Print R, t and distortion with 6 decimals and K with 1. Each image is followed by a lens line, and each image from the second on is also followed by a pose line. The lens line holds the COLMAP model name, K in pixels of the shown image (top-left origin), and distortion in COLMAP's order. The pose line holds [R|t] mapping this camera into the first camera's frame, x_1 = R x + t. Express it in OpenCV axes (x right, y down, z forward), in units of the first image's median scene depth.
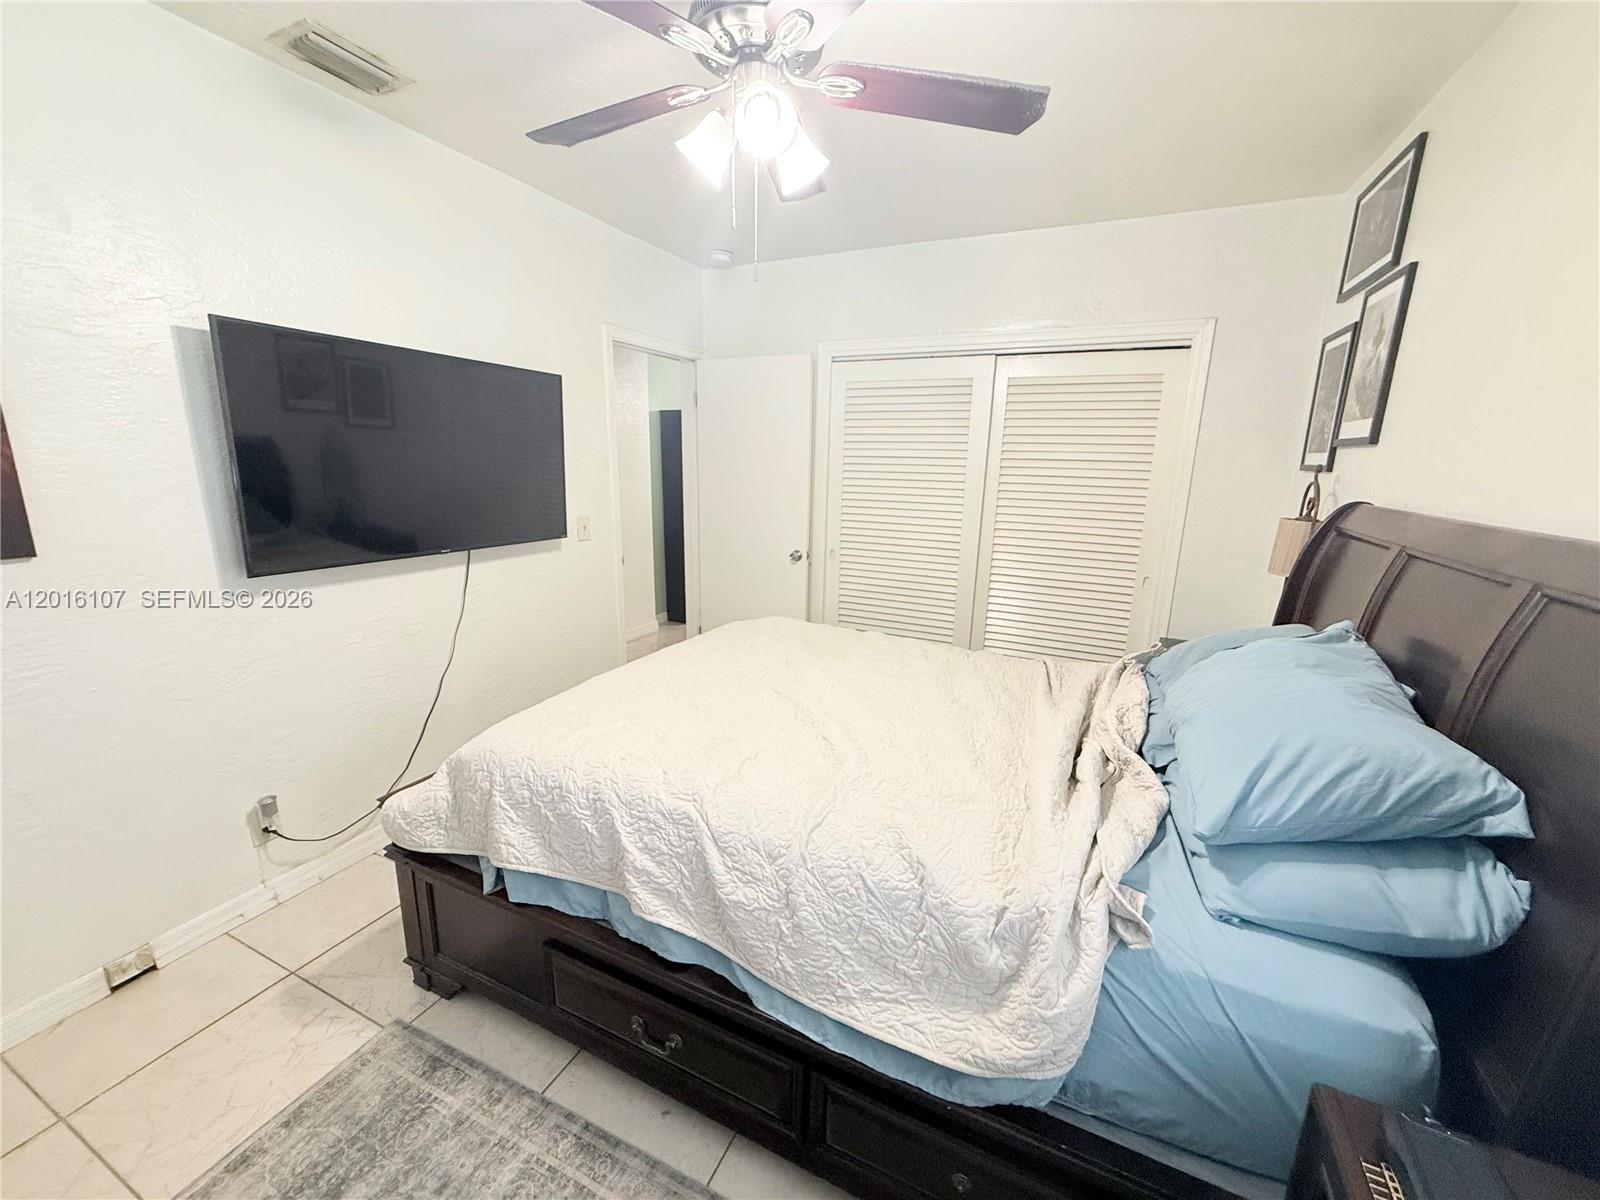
lens RADIAL K [[637.3, 0, 796.4], [0, 637.3, 598.5], [0, 0, 1]] dist [0.000753, 0.000652]
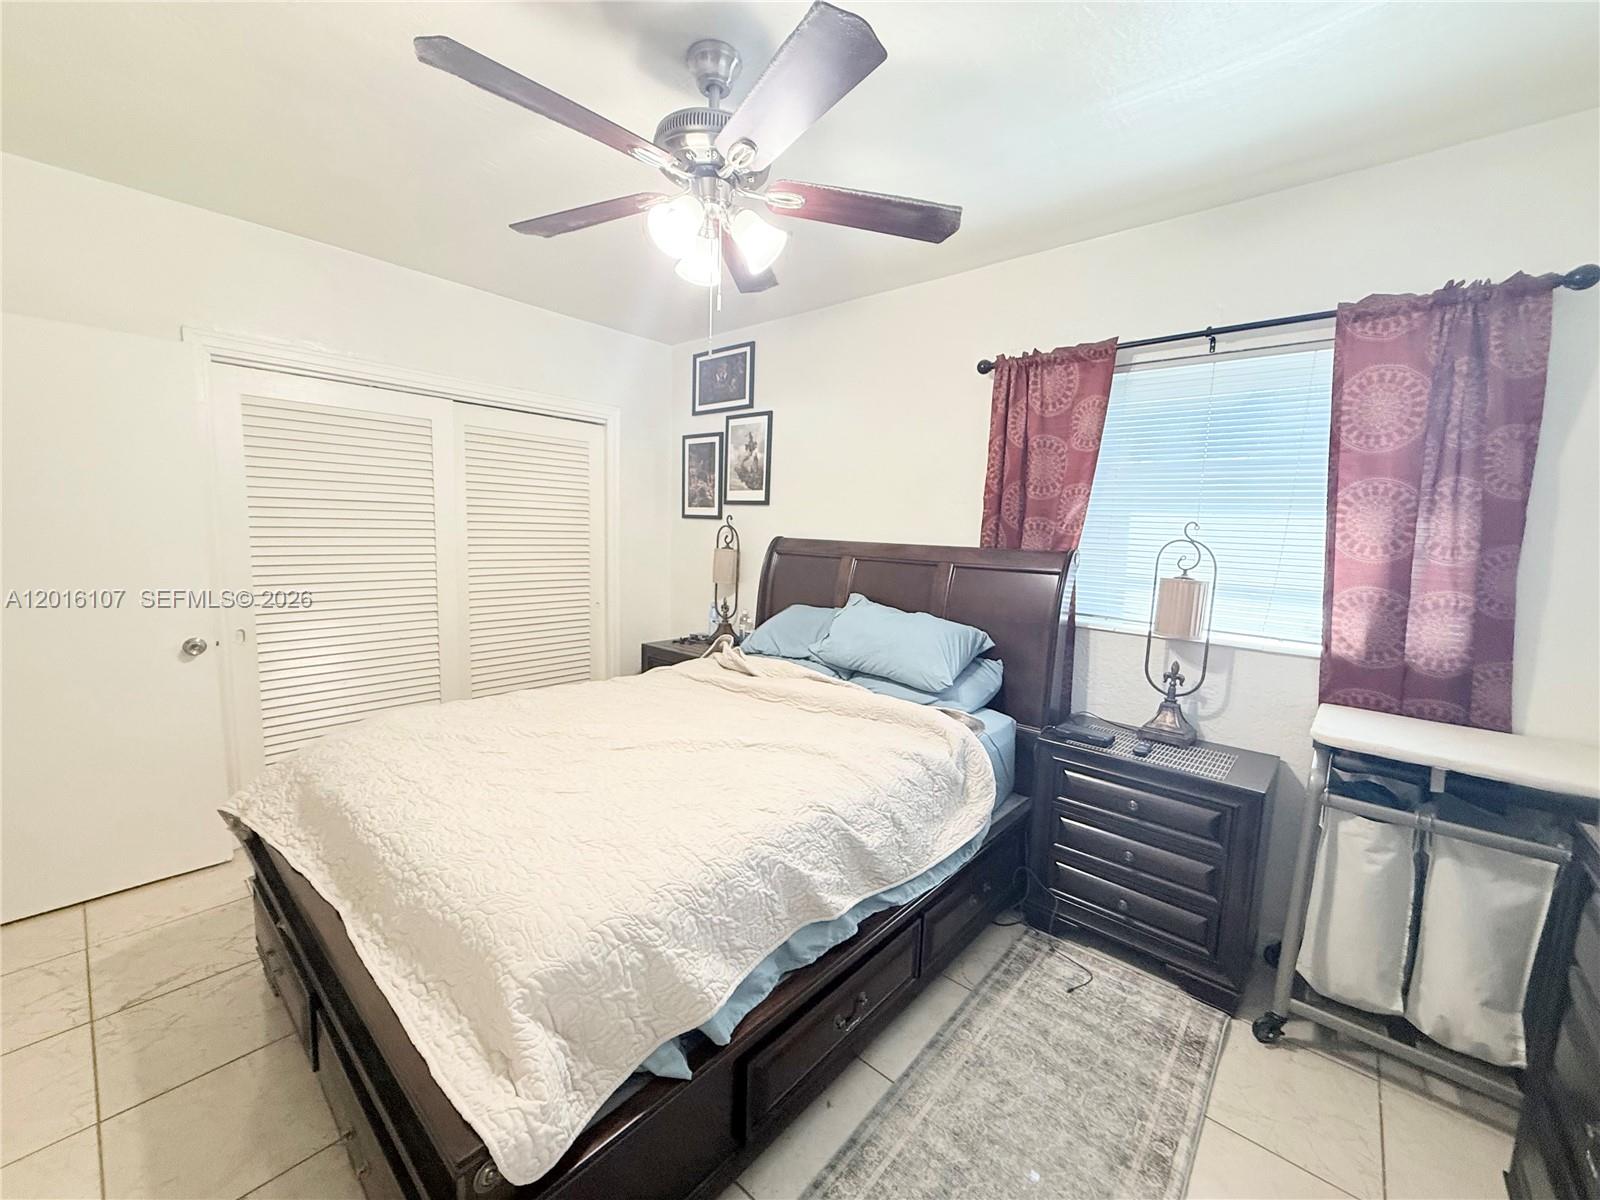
lens RADIAL K [[637.3, 0, 799.0], [0, 637.3, 598.2], [0, 0, 1]] dist [0.000753, 0.000652]
pose [[0.275523, -0.120270, 0.953741, -1.192256], [0.181079, 0.980875, 0.071380, -0.136148], [-0.944086, 0.153036, 0.292032, 0.612941]]
